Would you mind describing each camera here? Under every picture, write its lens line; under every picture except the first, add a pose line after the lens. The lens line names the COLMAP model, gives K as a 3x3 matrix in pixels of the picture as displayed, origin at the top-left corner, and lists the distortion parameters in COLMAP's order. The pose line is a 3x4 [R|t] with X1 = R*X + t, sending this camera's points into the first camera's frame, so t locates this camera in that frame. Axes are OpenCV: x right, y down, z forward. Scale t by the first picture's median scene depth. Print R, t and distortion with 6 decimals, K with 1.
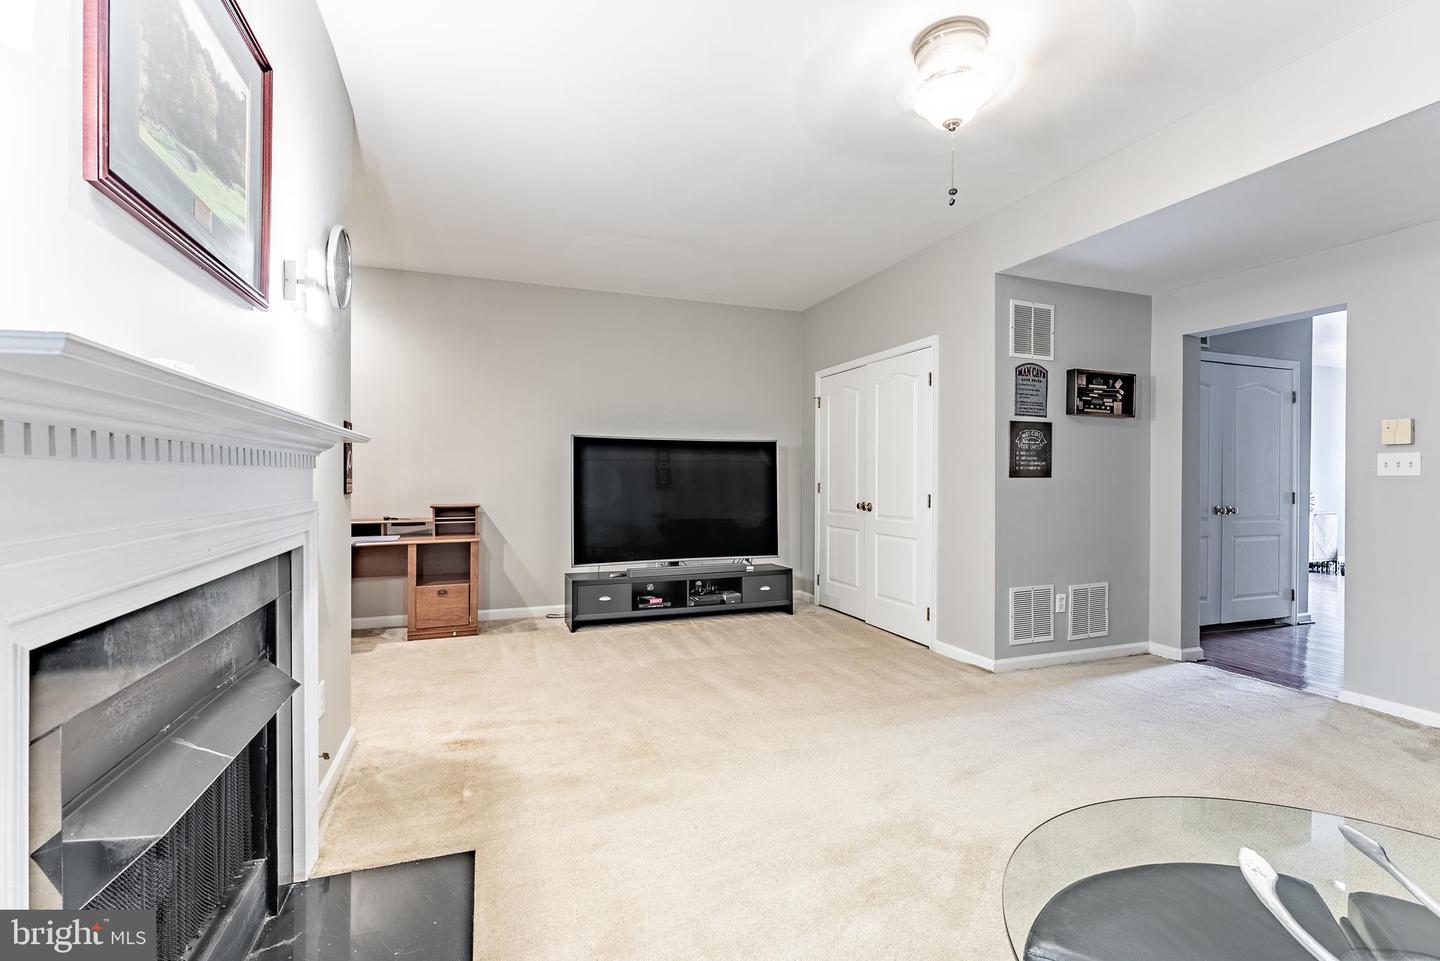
lens RADIAL K [[653.3, 0, 724.0], [0, 653.3, 476.2], [0, 0, 1]] dist [-0.002553, -0.000037]
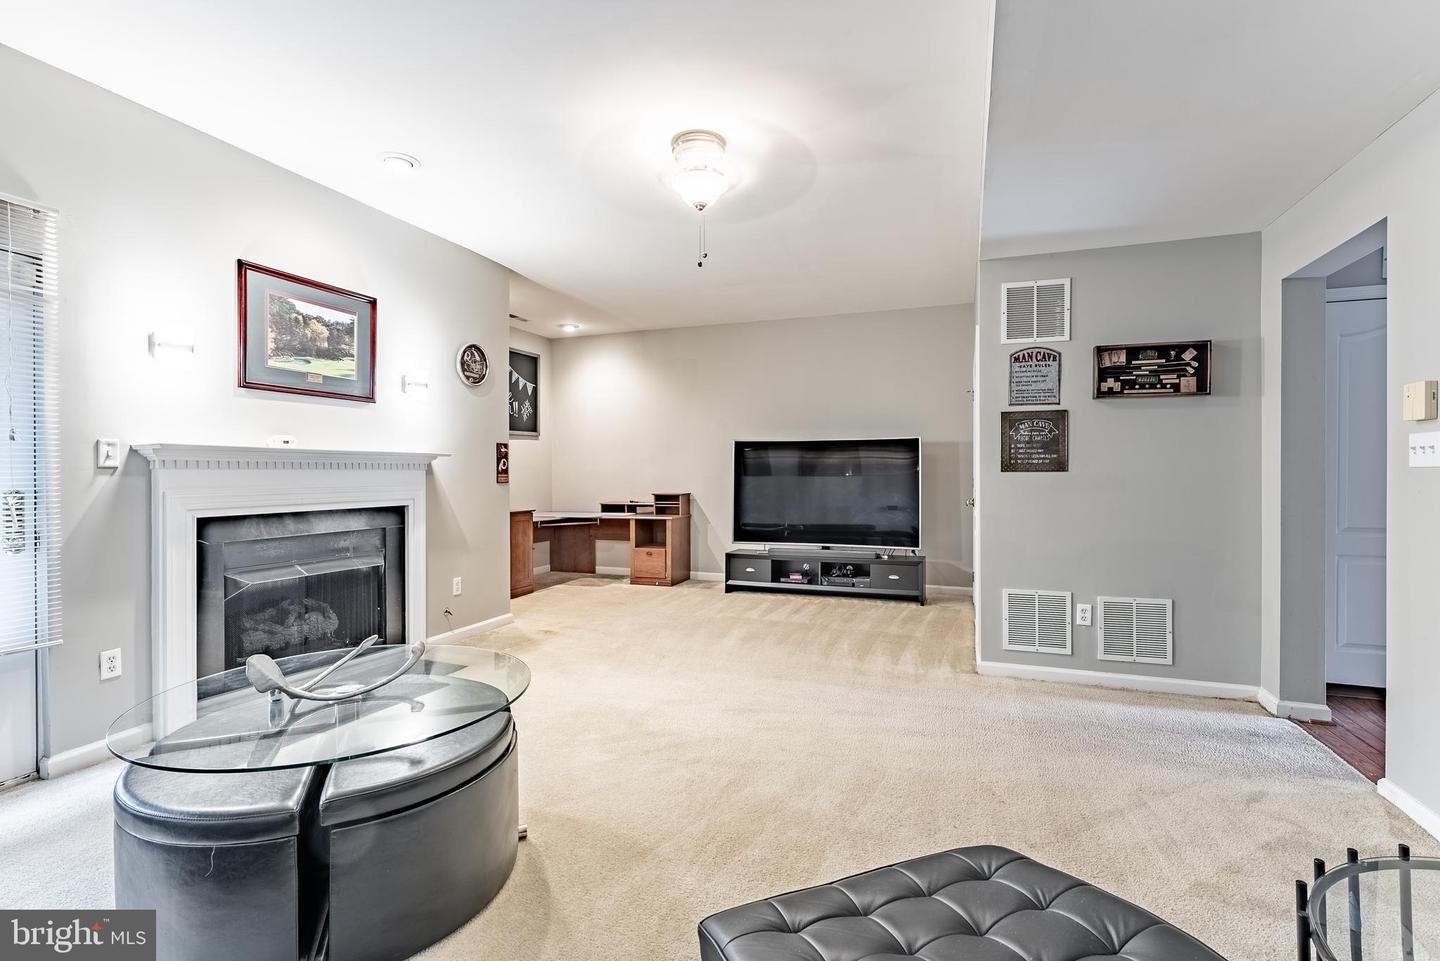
lens RADIAL K [[650.6, 0, 721.5], [0, 650.6, 469.9], [0, 0, 1]] dist [-0.006746, 0.000058]
pose [[0.754890, -0.007461, -0.655809, 0.708033], [0.005147, 0.999972, -0.005452, 0.002049], [0.655831, 0.000740, 0.754907, 0.021187]]
